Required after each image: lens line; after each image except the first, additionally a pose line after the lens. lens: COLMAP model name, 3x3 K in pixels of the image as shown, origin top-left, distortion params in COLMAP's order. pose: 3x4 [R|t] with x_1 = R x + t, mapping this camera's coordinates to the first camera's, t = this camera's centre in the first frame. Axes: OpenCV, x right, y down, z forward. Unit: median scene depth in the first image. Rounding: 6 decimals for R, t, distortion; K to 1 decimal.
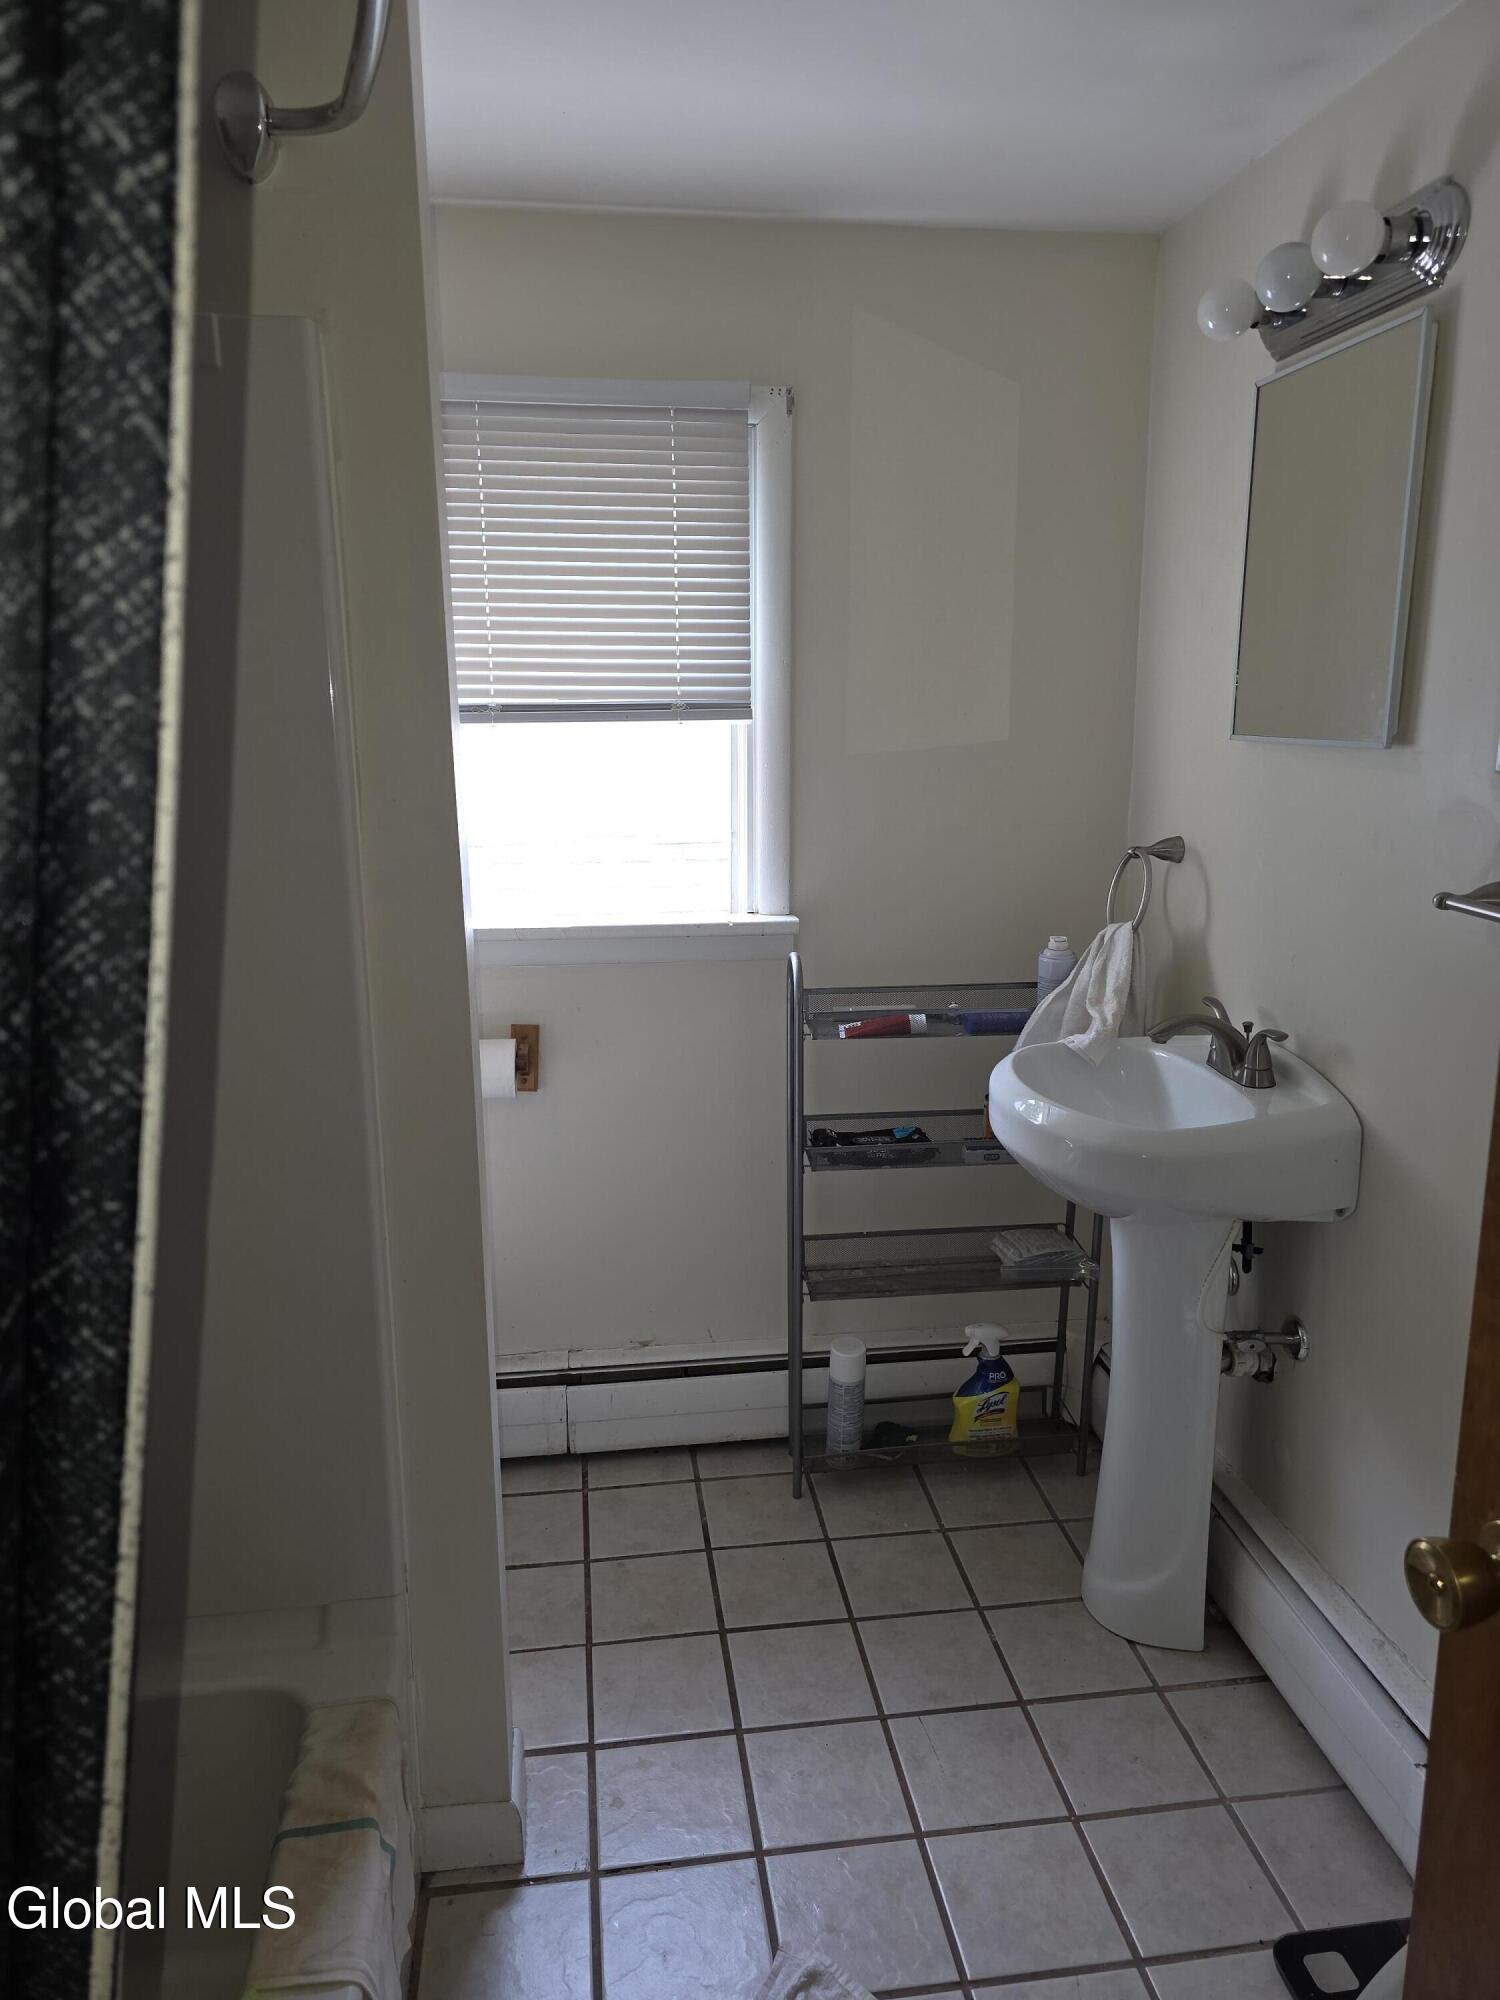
lens RADIAL K [[1348.5, 0, 756.1], [0, 1348.5, 985.6], [0, 0, 1]] dist [0.058515, -0.055106]
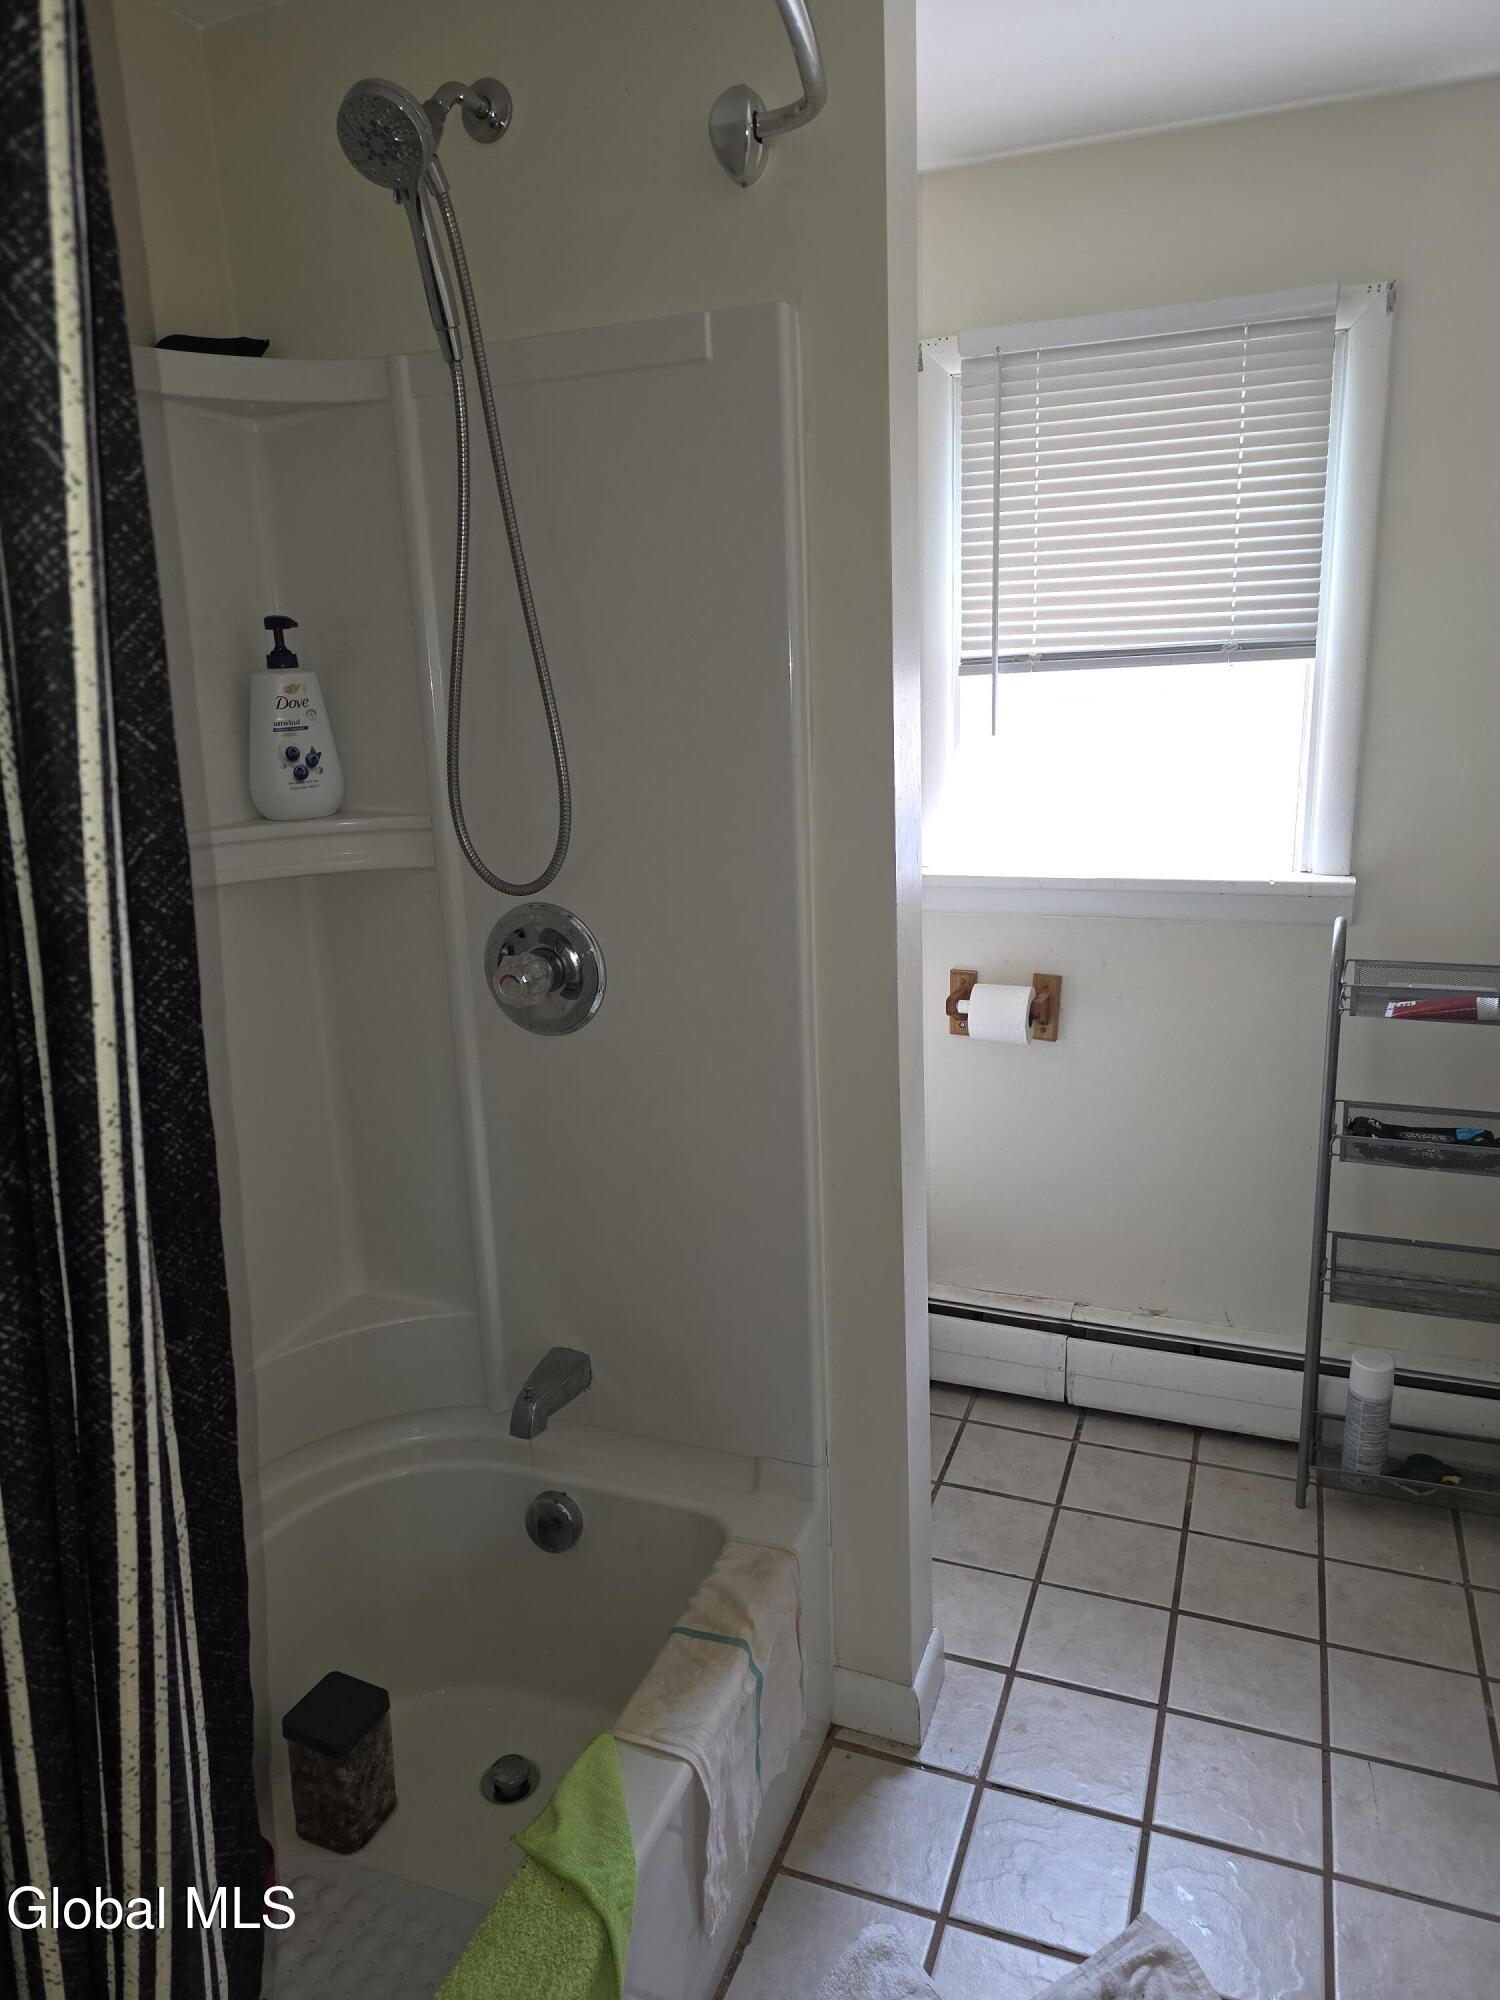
lens RADIAL K [[1348.5, 0, 743.7], [0, 1348.5, 996.0], [0, 0, 1]] dist [0.058515, -0.055106]
pose [[0.874321, 0.089376, -0.477048, 0.139030], [-0.071829, 0.995903, 0.054937, 0.007295], [0.480004, -0.013767, 0.877158, 0.007391]]
